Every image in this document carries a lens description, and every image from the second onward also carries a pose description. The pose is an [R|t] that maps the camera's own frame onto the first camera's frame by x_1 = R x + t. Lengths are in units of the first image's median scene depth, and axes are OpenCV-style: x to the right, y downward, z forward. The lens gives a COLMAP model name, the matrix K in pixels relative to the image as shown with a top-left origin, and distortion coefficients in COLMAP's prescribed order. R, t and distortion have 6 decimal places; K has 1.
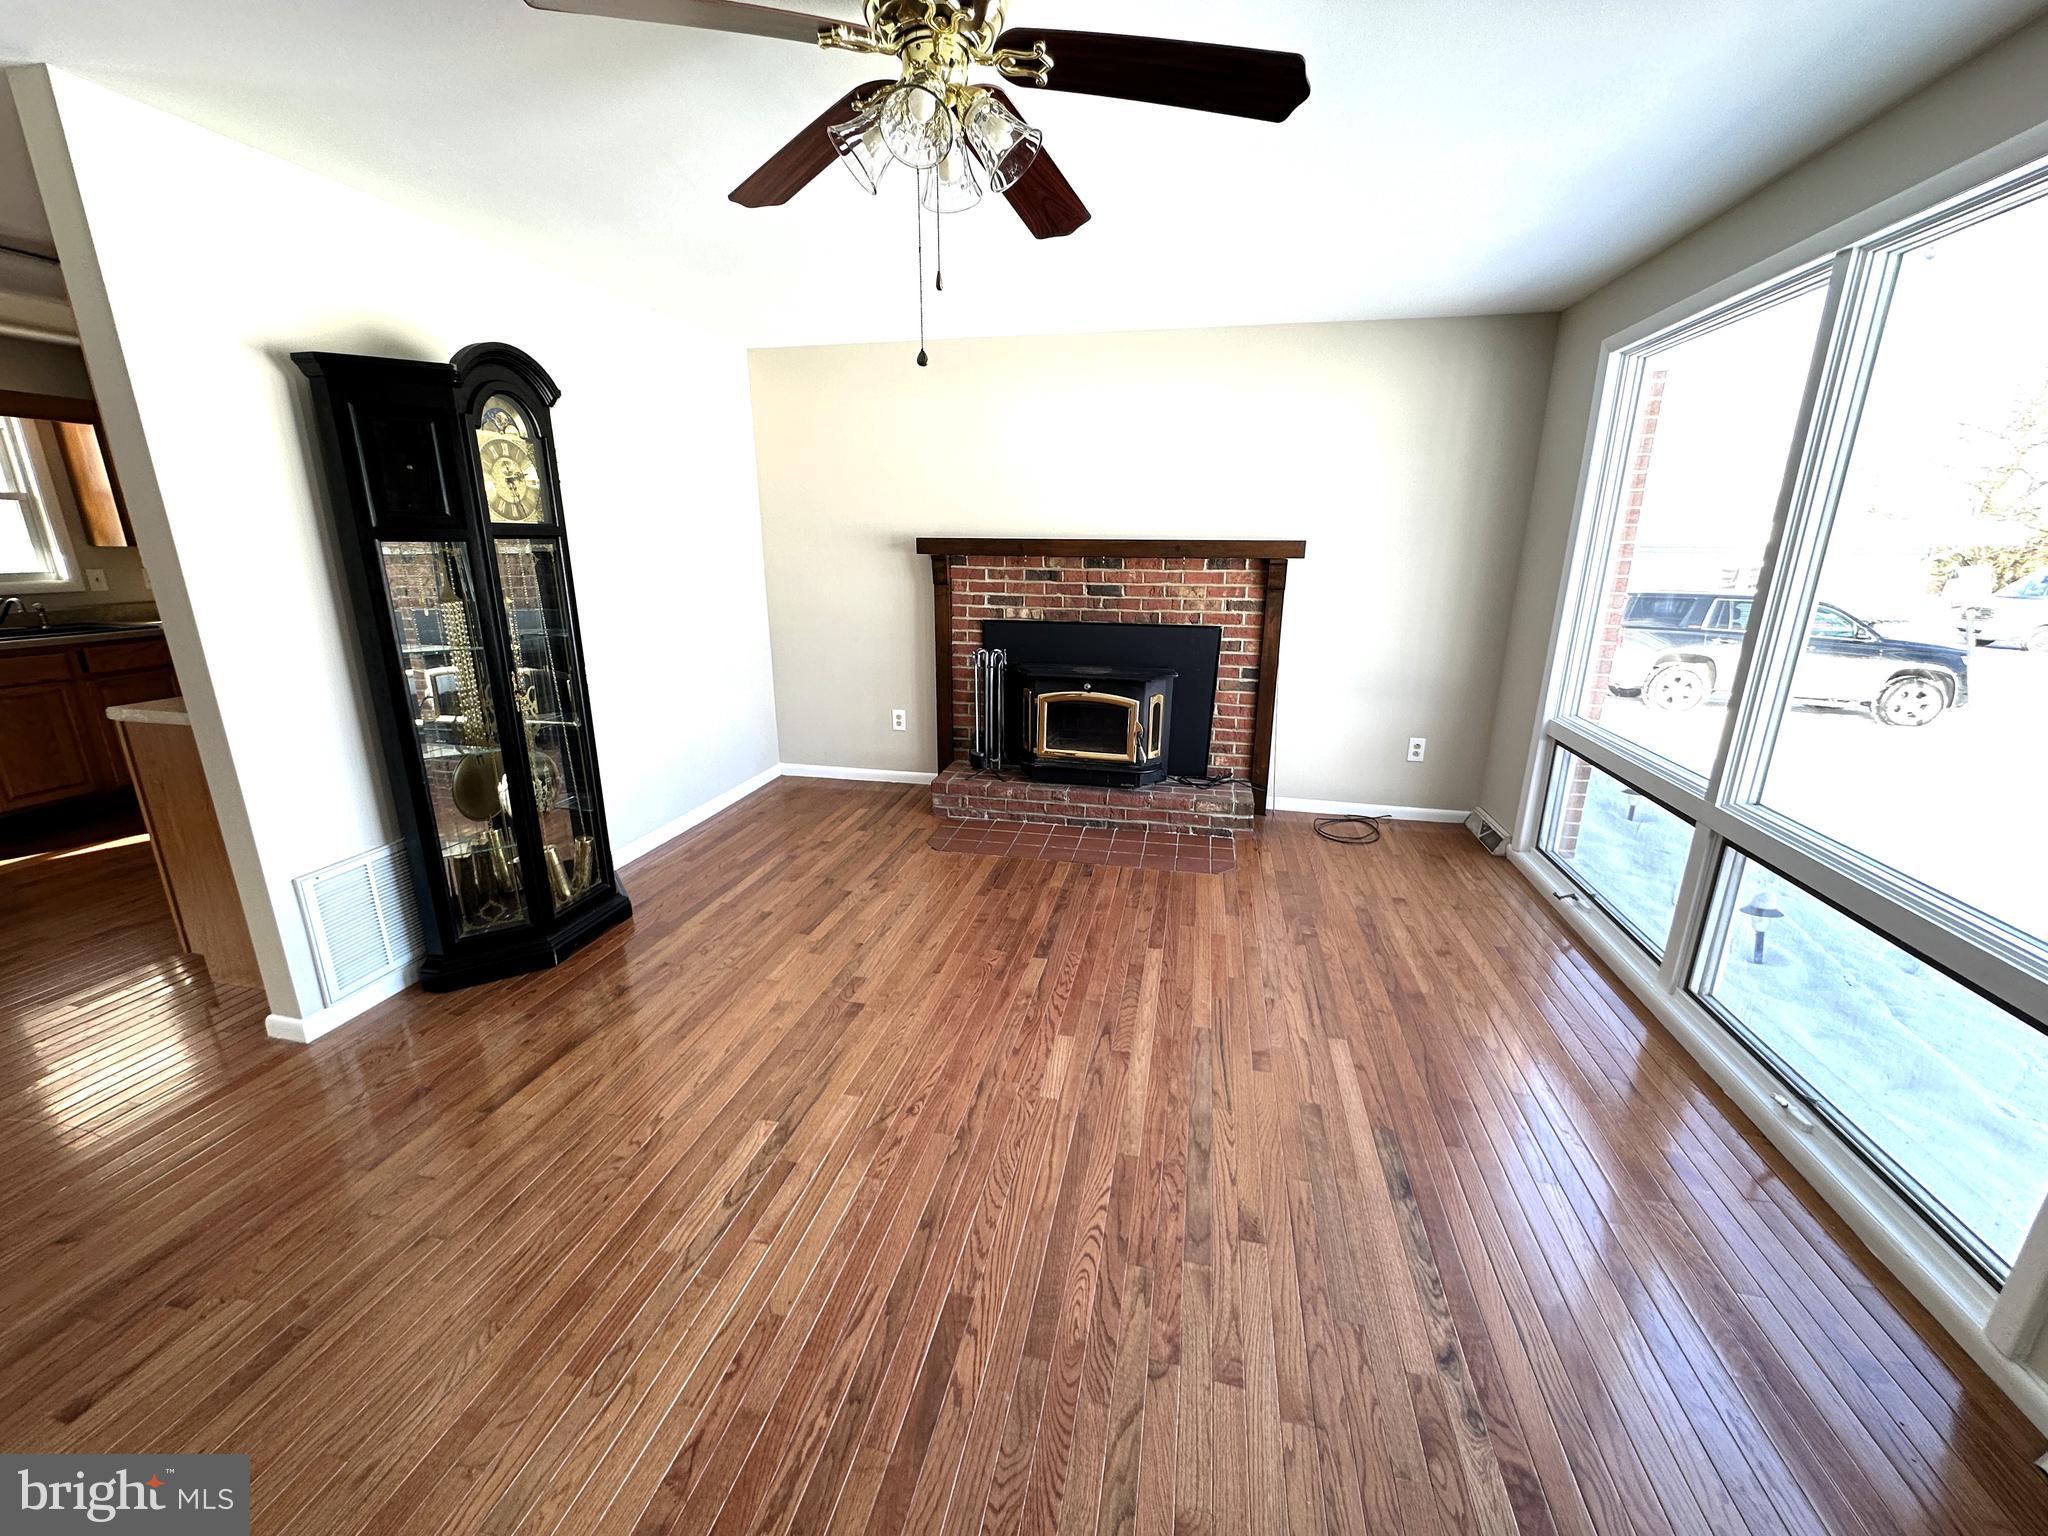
lens RADIAL K [[814.6, 0, 1021.4], [0, 814.6, 765.1], [0, 0, 1]] dist [-0.001036, -0.000541]
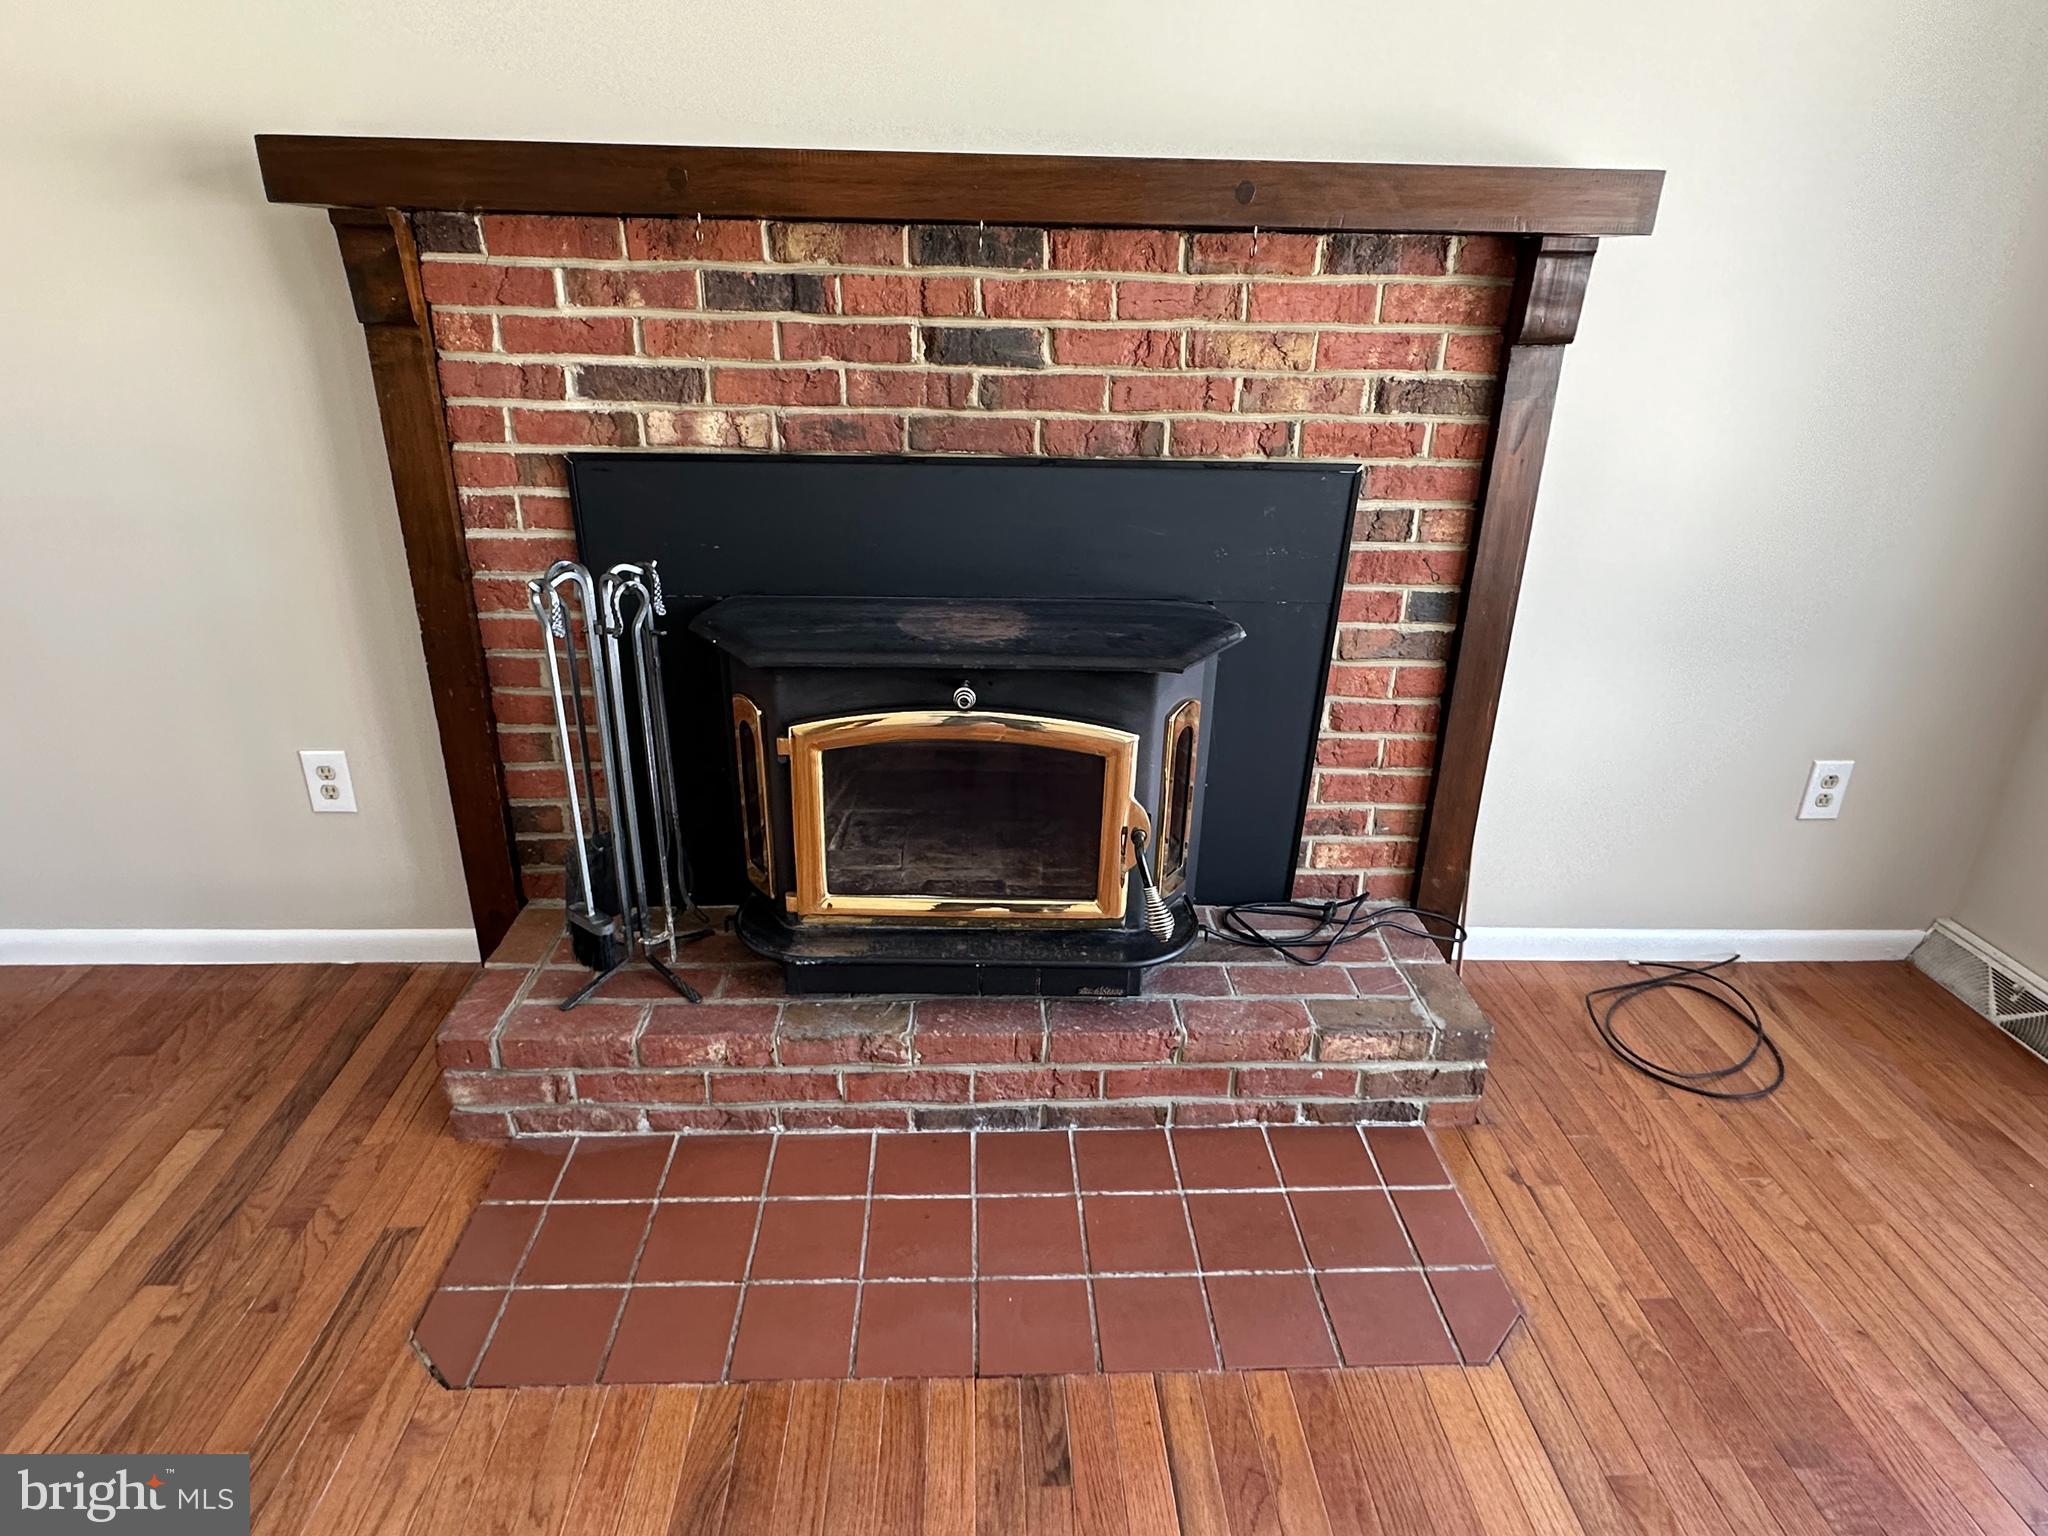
lens RADIAL K [[1178.7, 0, 1016.9], [0, 1178.7, 780.0], [0, 0, 1]] dist [-0.002459, -0.000144]
pose [[0.968691, -0.086561, 0.232691, 0.000278], [0.054016, 0.988281, 0.142769, -0.120489], [-0.242322, -0.125730, 0.962015, 0.571546]]
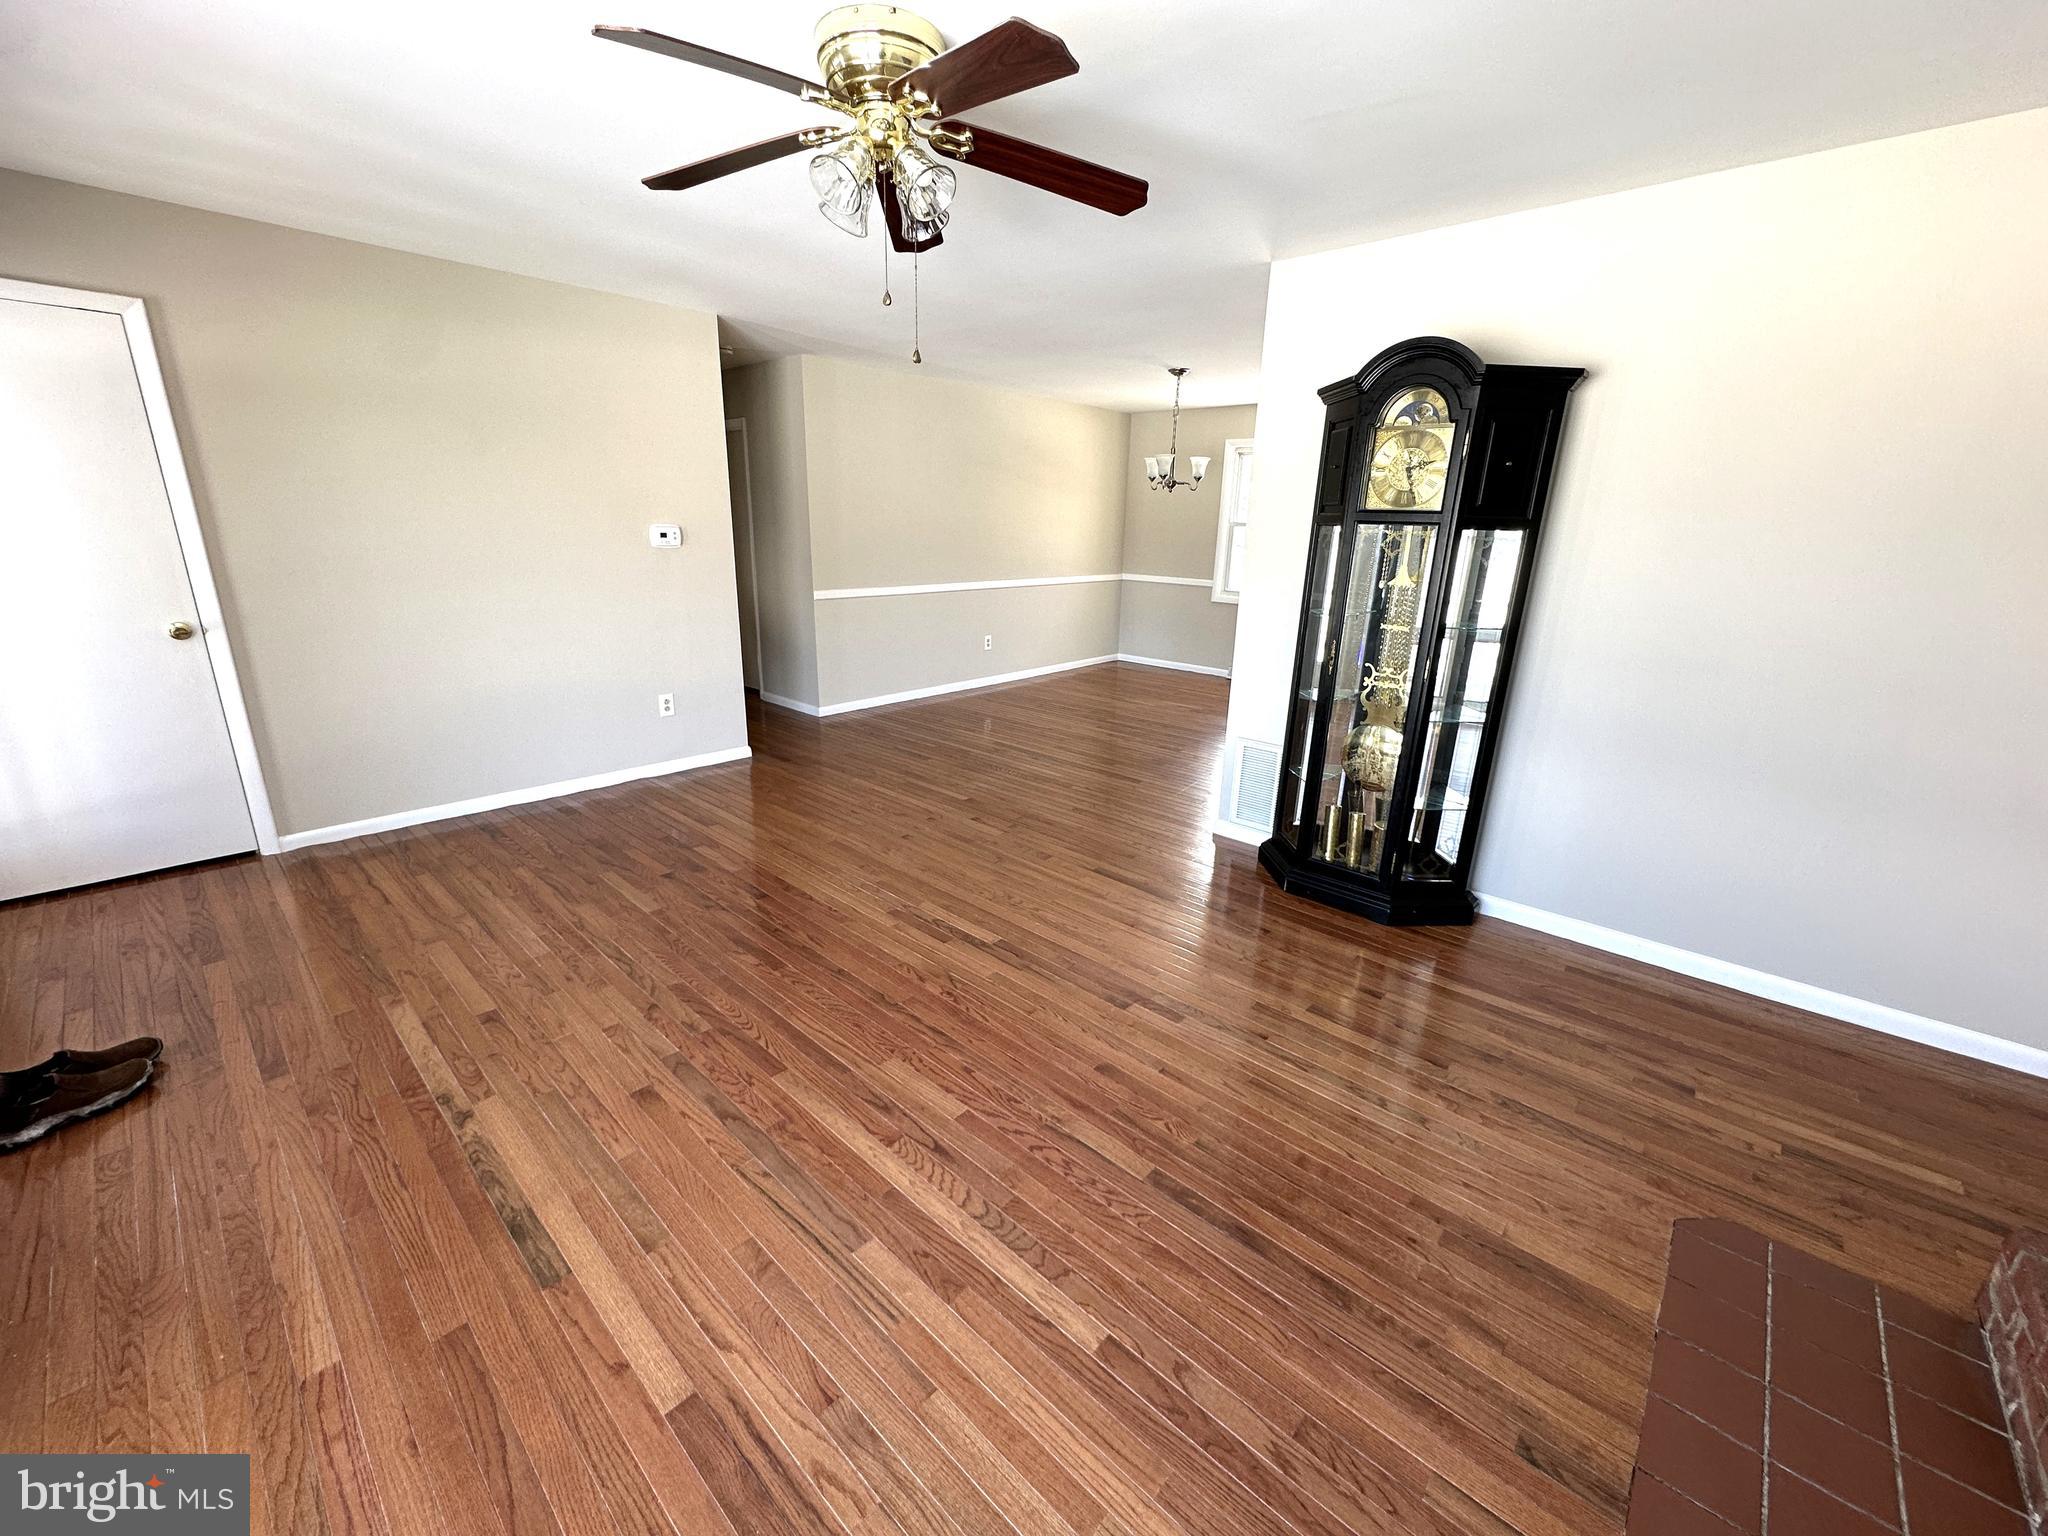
lens RADIAL K [[814.6, 0, 1021.4], [0, 814.6, 765.1], [0, 0, 1]] dist [-0.001036, -0.000541]
pose [[-0.502533, 0.231436, -0.833005, 0.365216], [-0.259774, 0.878561, 0.400809, -0.188439], [0.824608, 0.417813, -0.381385, 0.707377]]
